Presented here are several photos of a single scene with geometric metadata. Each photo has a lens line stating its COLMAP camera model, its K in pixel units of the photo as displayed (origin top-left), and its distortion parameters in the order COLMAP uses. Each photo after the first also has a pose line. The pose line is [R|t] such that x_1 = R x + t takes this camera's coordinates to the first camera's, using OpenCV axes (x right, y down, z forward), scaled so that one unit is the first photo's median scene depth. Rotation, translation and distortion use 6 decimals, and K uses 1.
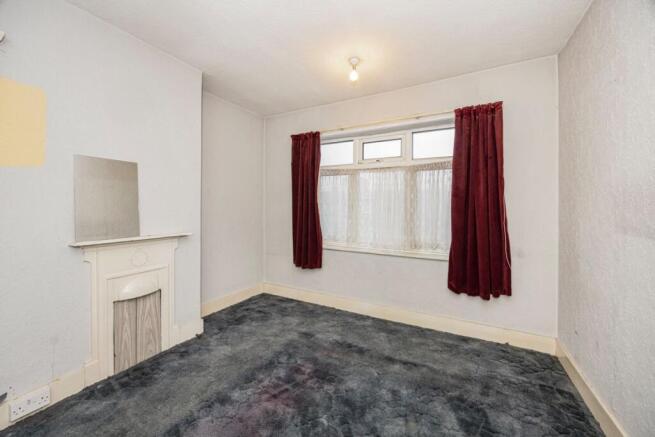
lens RADIAL K [[253.2, 0, 329.4], [0, 253.2, 208.6], [0, 0, 1]] dist [-0.008853, 0.001022]
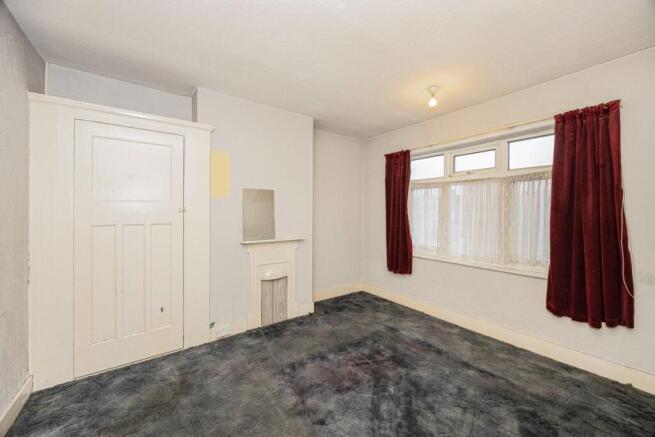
lens RADIAL K [[253.2, 0, 326.7], [0, 253.2, 214.5], [0, 0, 1]] dist [-0.008853, 0.001022]
pose [[0.900481, 0.002350, -0.434889, 0.154021], [-0.001825, 0.999997, 0.001625, -0.032724], [0.434892, -0.000670, 0.900483, -0.192608]]
